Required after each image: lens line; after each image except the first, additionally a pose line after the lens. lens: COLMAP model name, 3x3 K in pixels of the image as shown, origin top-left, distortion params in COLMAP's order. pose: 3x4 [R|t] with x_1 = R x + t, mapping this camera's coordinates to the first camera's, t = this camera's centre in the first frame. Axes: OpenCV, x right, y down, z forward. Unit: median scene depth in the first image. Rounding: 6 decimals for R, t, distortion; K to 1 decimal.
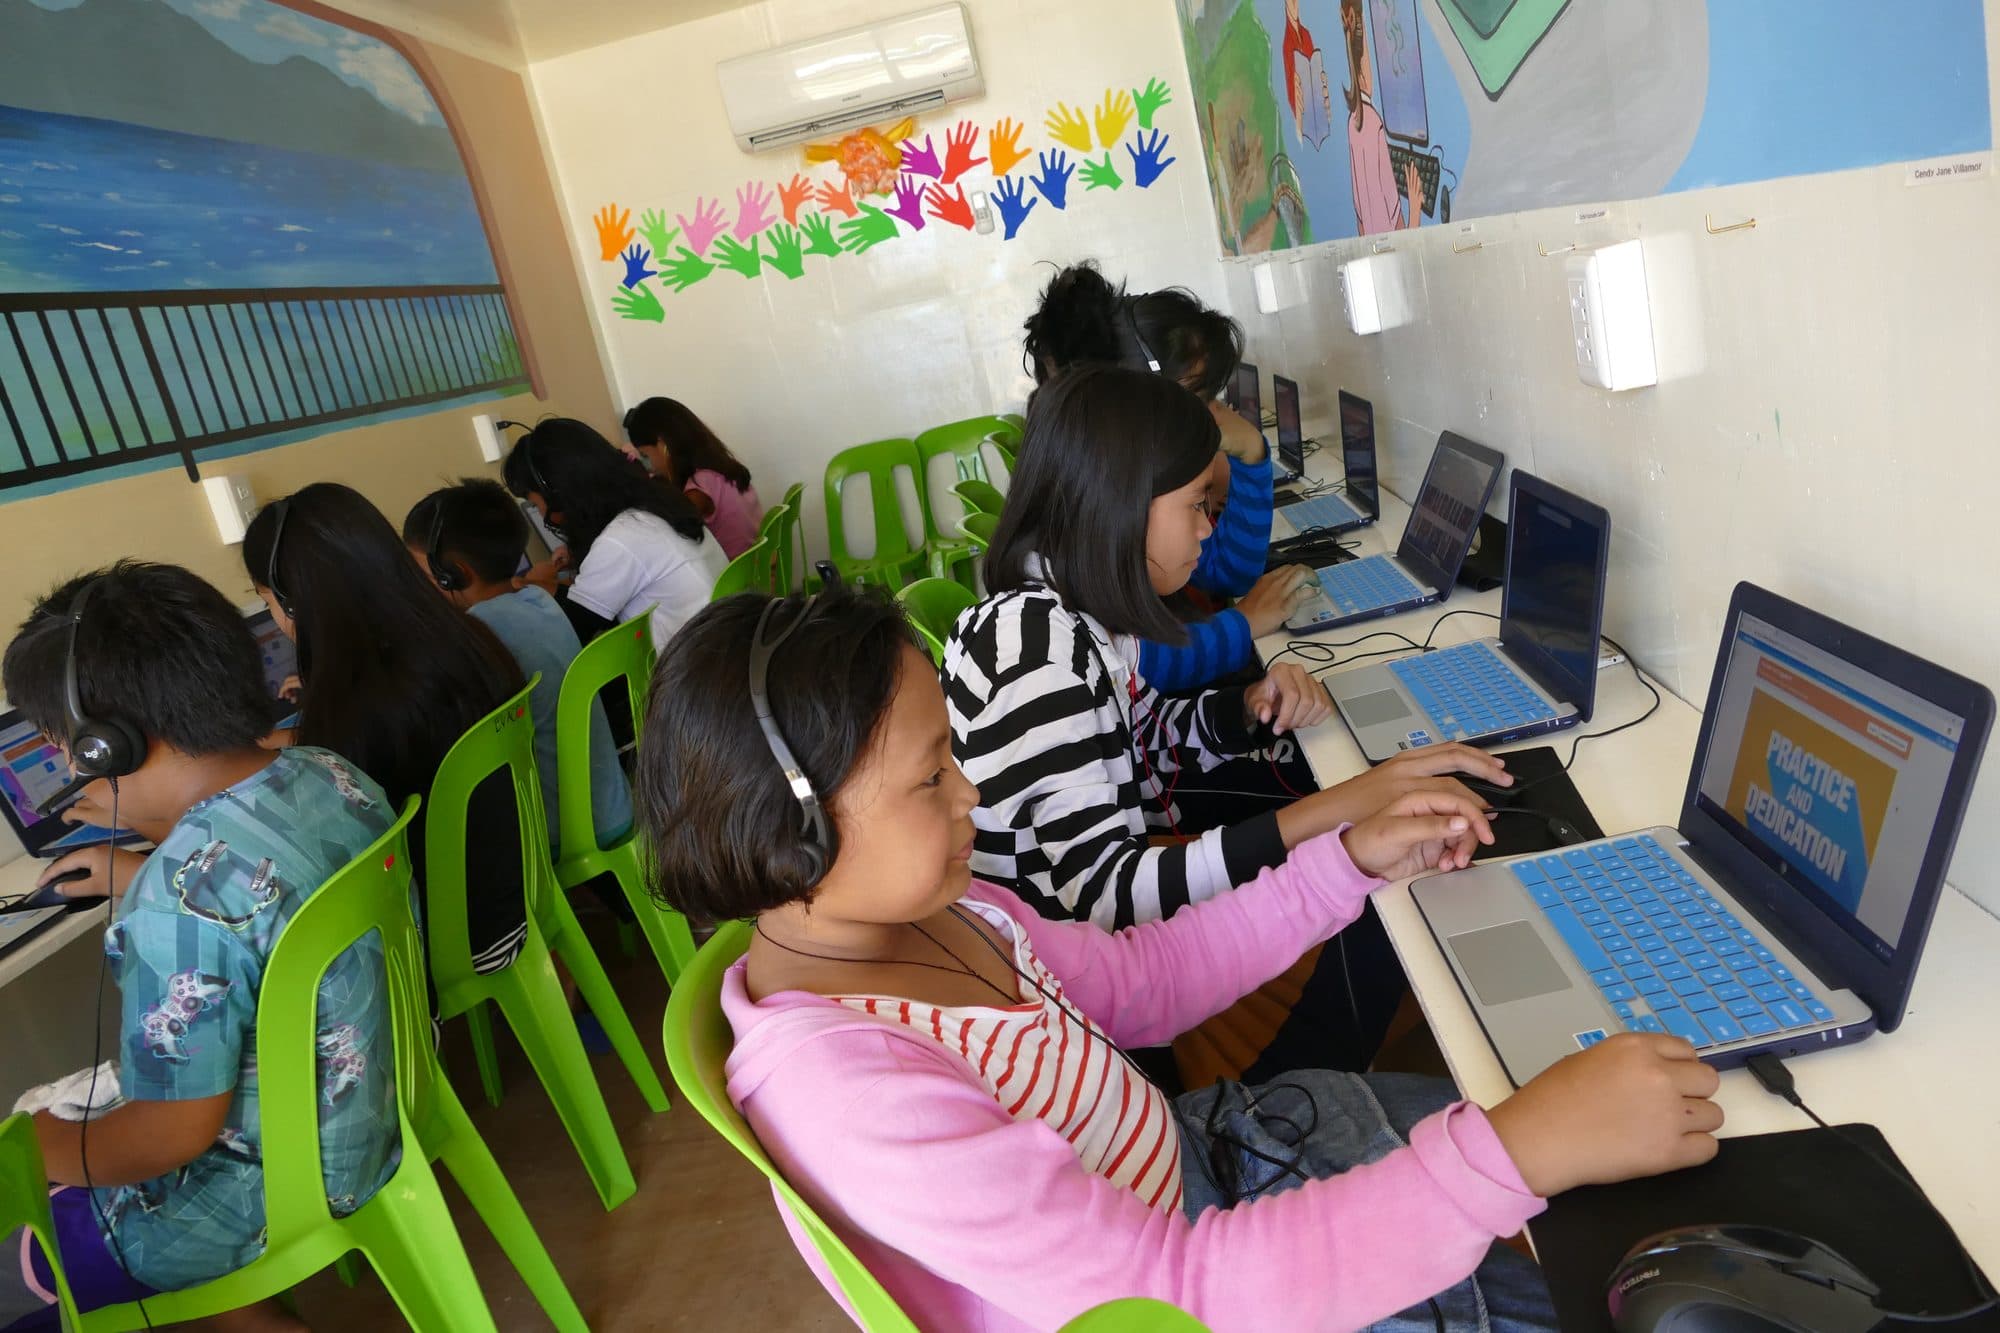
lens RADIAL K [[1409.1, 0, 995.5], [0, 1409.1, 656.9], [0, 0, 1]] dist [-0.017596, 0.006938]
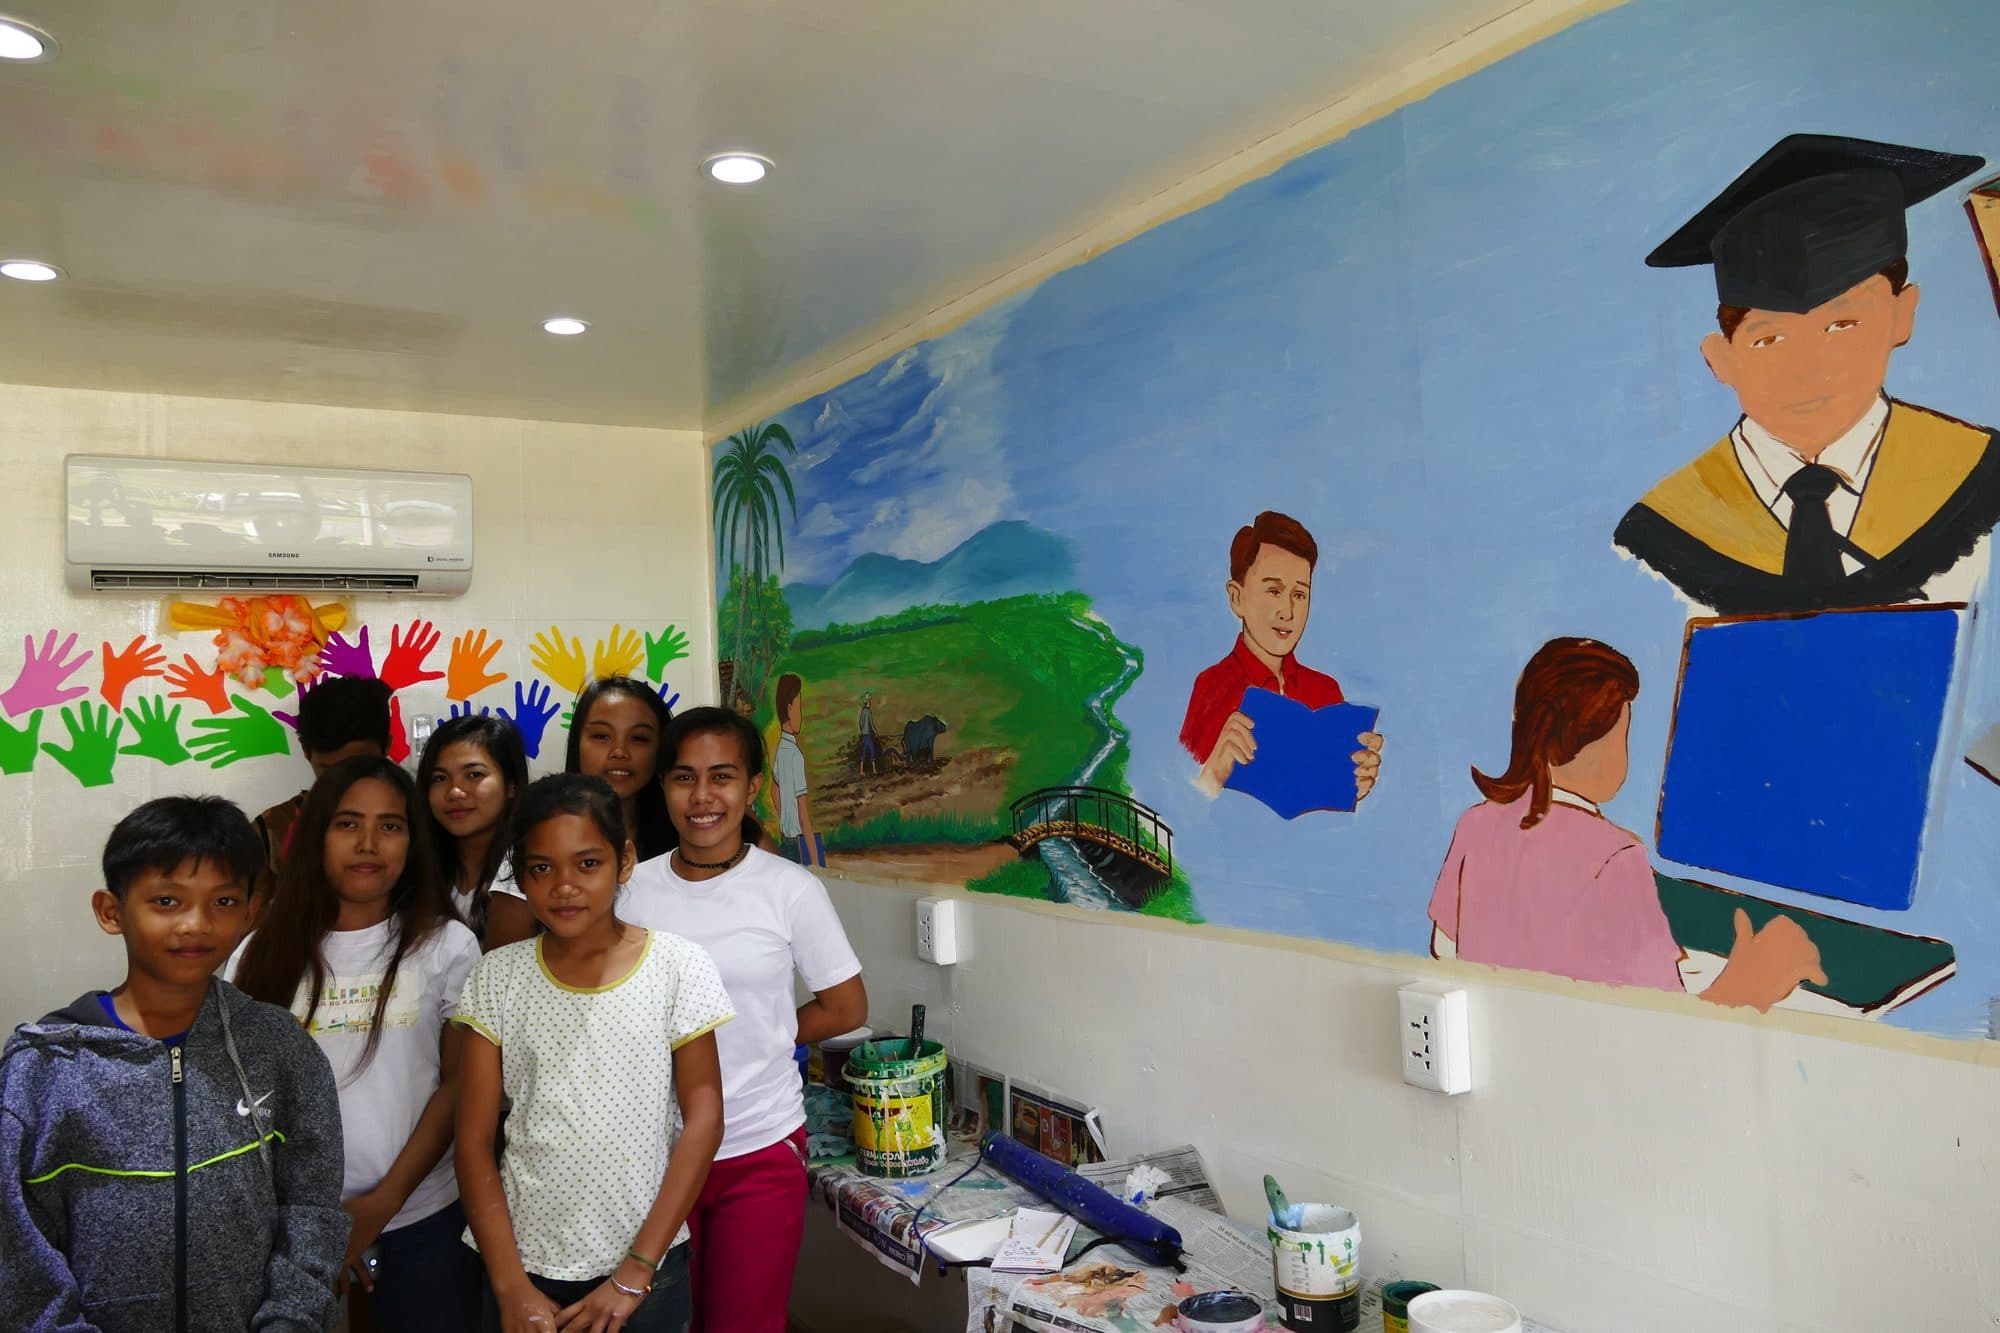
lens RADIAL K [[1409.1, 0, 987.5], [0, 1409.1, 647.5], [0, 0, 1]] dist [-0.017596, 0.006938]
pose [[0.795201, 0.216668, 0.566313, -0.202050], [0.011473, 0.928433, -0.371323, -0.093430], [-0.606237, 0.301774, 0.735805, 0.289123]]
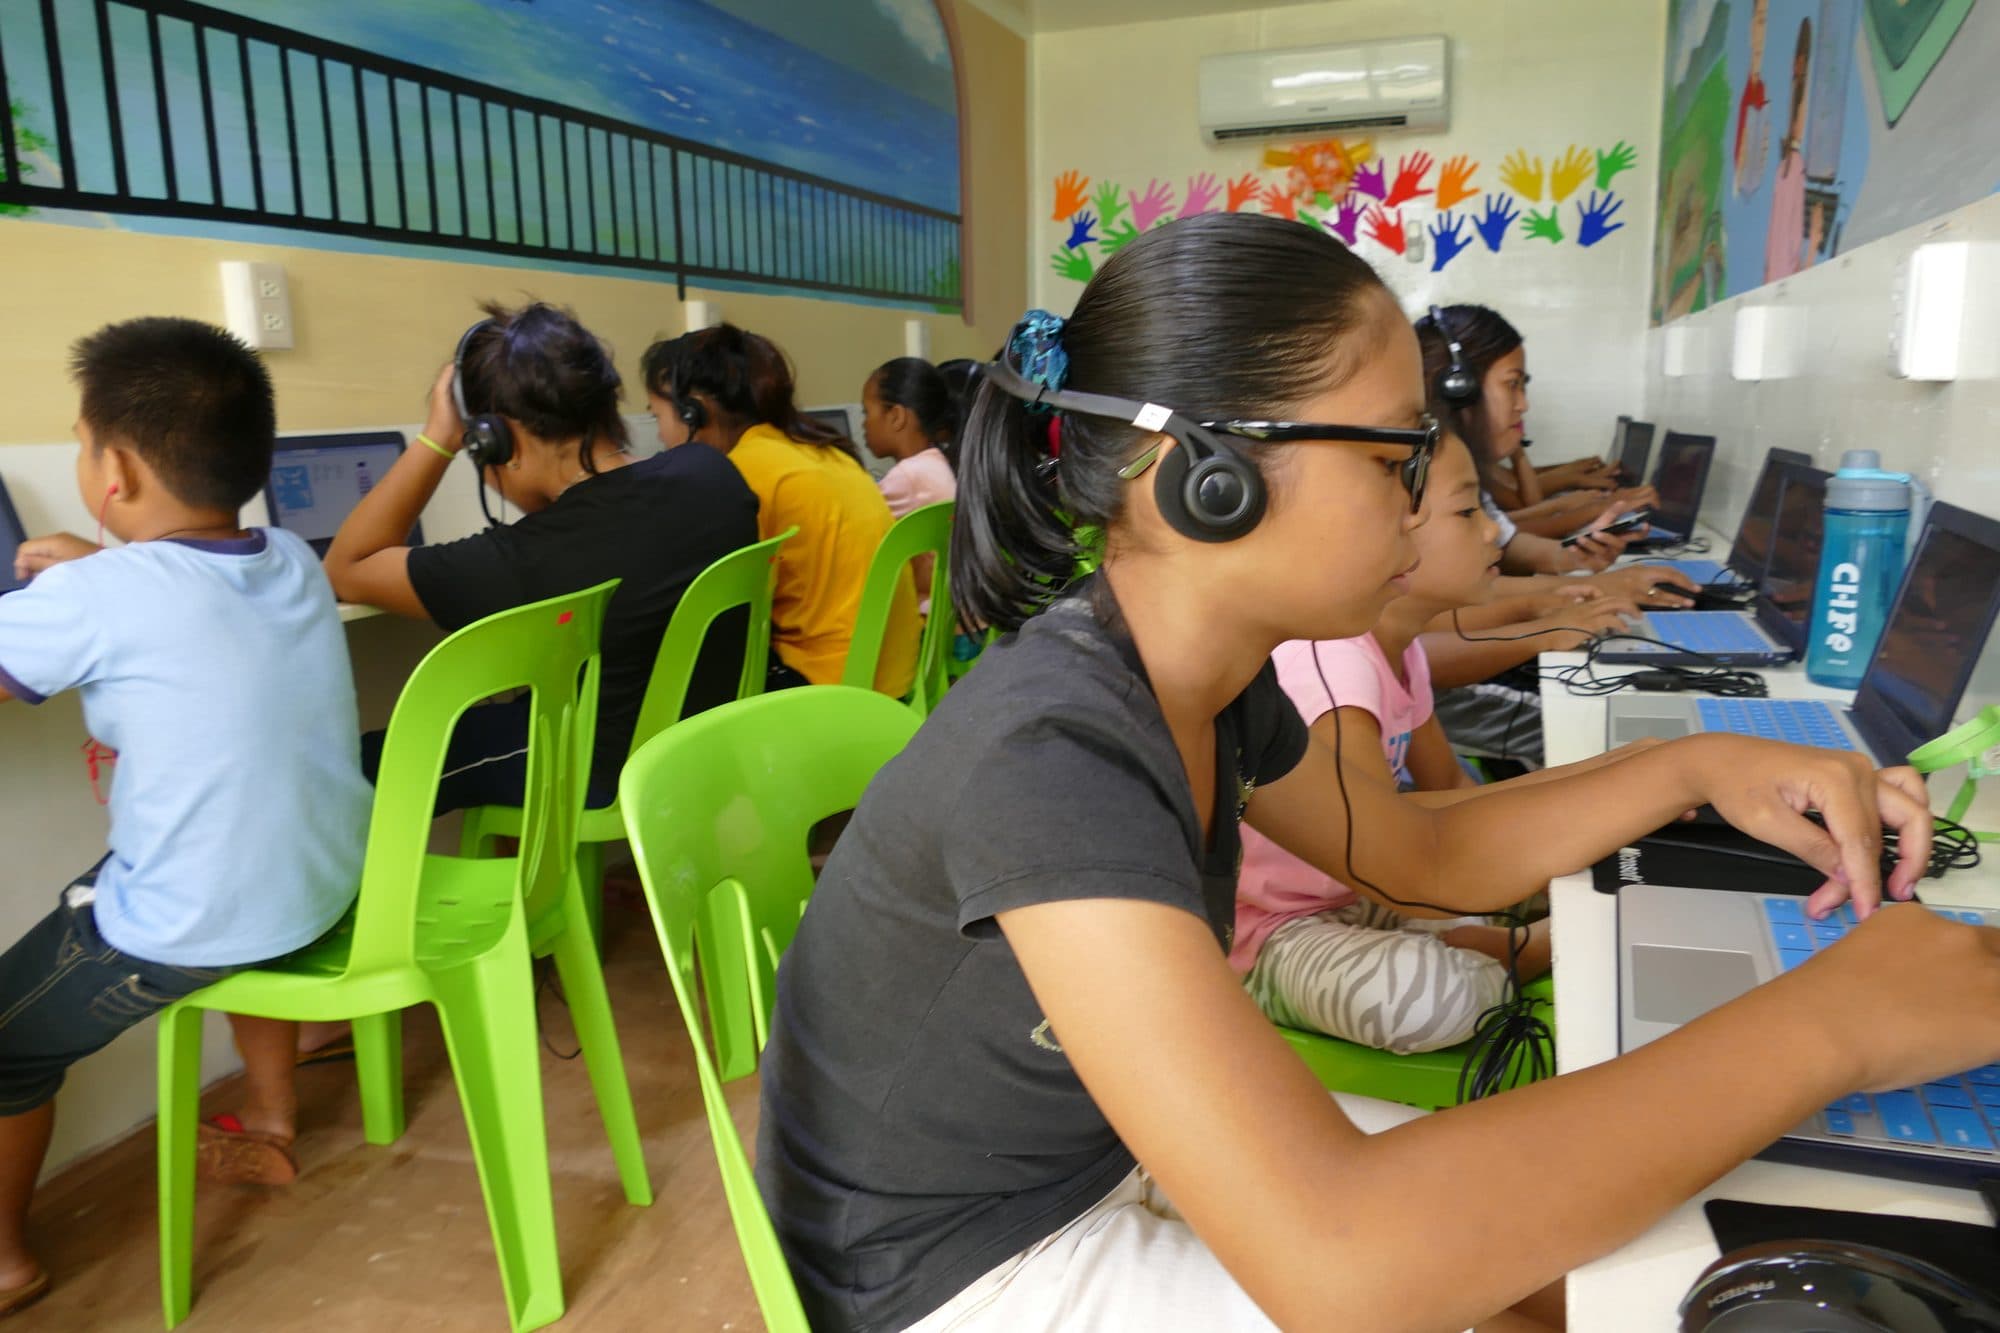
lens RADIAL K [[1409.1, 0, 999.8], [0, 1409.1, 655.0], [0, 0, 1]] dist [-0.017596, 0.006938]
pose [[0.937806, 0.254409, -0.236213, 0.025655], [-0.260767, 0.965391, 0.004468, 0.051329], [0.229174, 0.057406, 0.971691, -0.049589]]
